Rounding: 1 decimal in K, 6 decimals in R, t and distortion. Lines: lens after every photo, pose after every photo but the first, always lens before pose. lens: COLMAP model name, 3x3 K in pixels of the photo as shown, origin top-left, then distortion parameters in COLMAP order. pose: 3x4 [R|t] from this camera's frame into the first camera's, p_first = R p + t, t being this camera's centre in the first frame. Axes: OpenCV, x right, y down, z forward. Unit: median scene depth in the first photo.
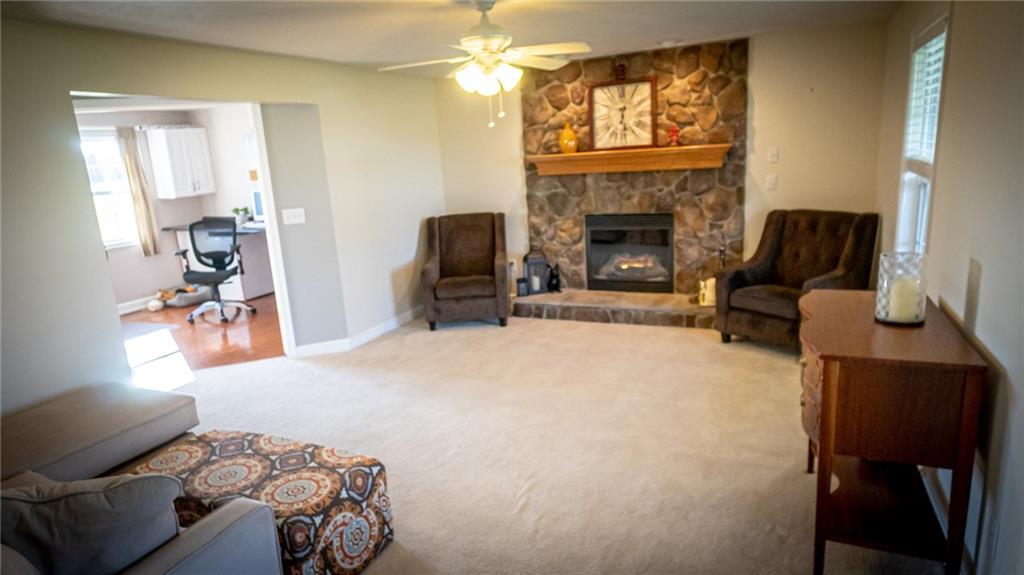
lens RADIAL K [[609.5, 0, 501.1], [0, 609.5, 294.5], [0, 0, 1]] dist [-0.027092, 0.029977]
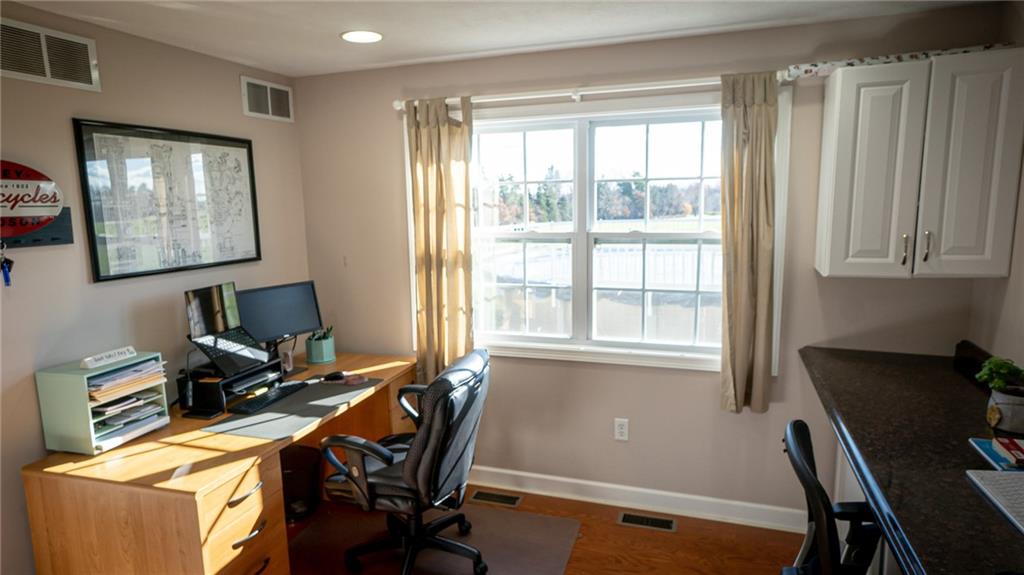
lens RADIAL K [[609.5, 0, 501.1], [0, 609.5, 294.5], [0, 0, 1]] dist [-0.027092, 0.029977]
pose [[0.100394, 0.213328, -0.971809, -0.227584], [-0.217194, 0.957886, 0.187834, -0.172945], [0.970952, 0.192214, 0.142500, 0.776287]]
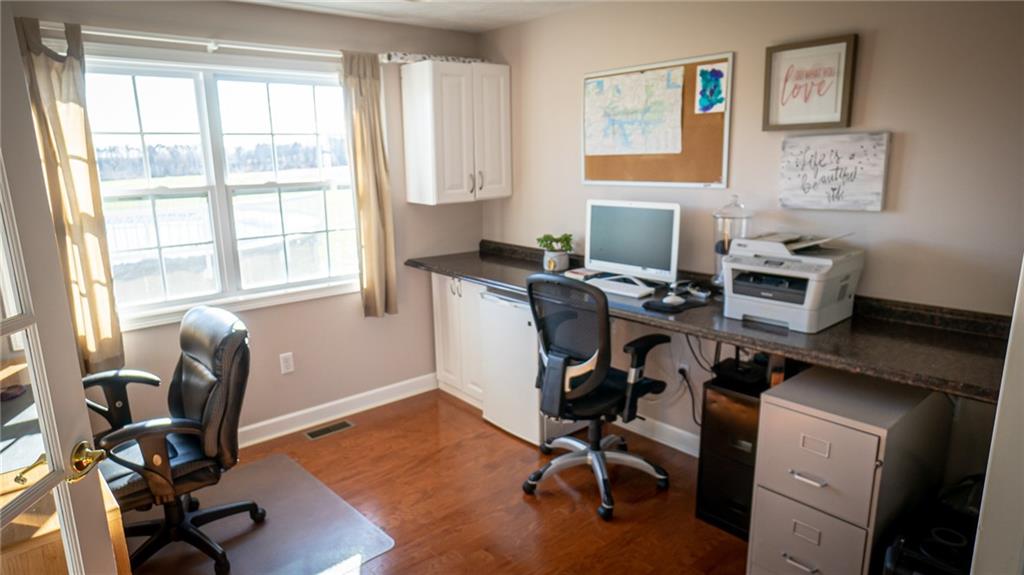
lens RADIAL K [[609.5, 0, 501.1], [0, 609.5, 294.5], [0, 0, 1]] dist [-0.027092, 0.029977]
pose [[0.912317, 0.134235, -0.386857, -0.287719], [-0.130465, 0.990795, 0.036122, -0.111404], [0.388145, 0.017517, 0.921432, 0.565704]]
